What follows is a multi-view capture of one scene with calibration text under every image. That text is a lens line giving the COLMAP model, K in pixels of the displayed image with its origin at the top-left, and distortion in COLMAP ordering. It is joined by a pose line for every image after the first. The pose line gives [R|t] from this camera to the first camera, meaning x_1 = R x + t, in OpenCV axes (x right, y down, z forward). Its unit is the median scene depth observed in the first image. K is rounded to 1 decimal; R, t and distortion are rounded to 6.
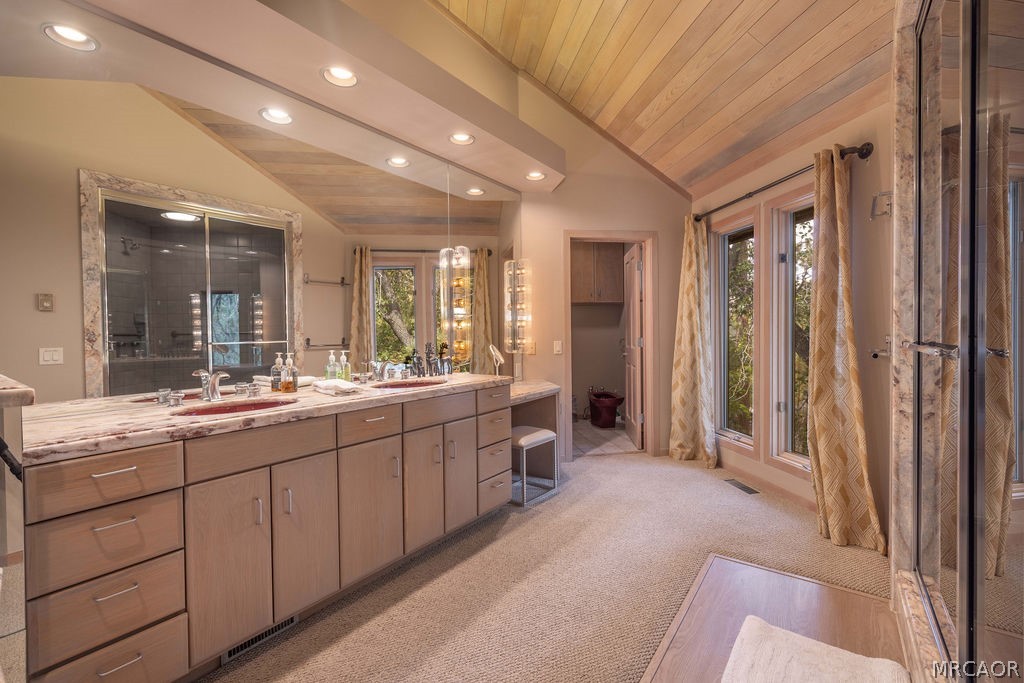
lens RADIAL K [[441.4, 0, 510.9], [0, 441.4, 341.1], [0, 0, 1]] dist [-0.002033, 0.000311]
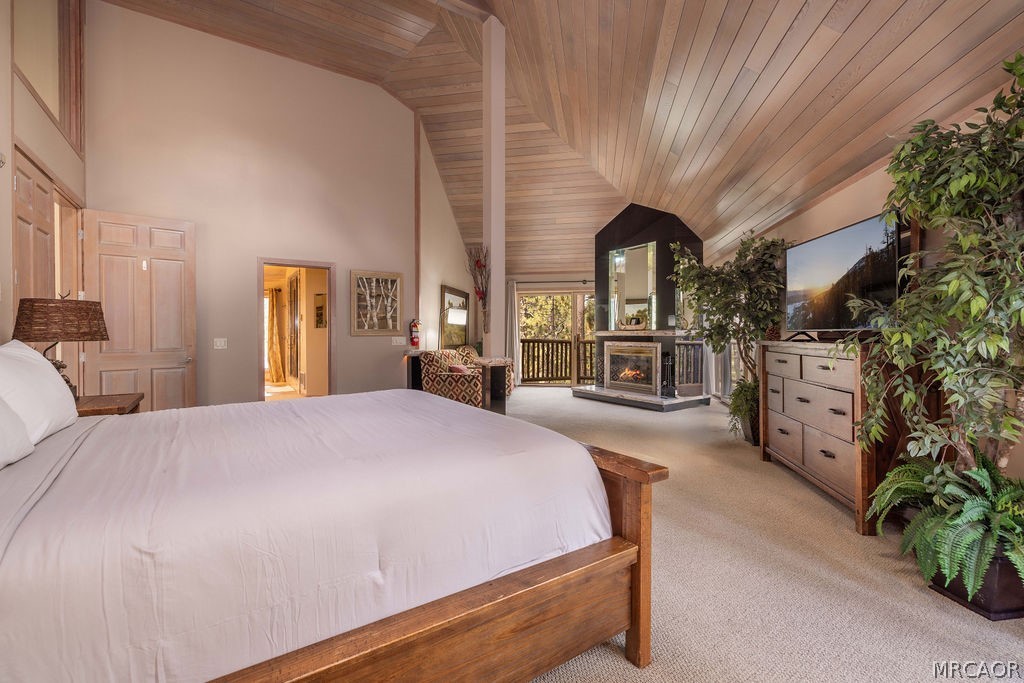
lens RADIAL K [[441.4, 0, 511.1], [0, 441.4, 338.8], [0, 0, 1]] dist [-0.002033, 0.000311]
pose [[0.345285, -0.001461, 0.938497, -2.483851], [0.009030, 0.999958, -0.001766, 0.068232], [-0.938454, 0.009084, 0.345284, -2.625207]]
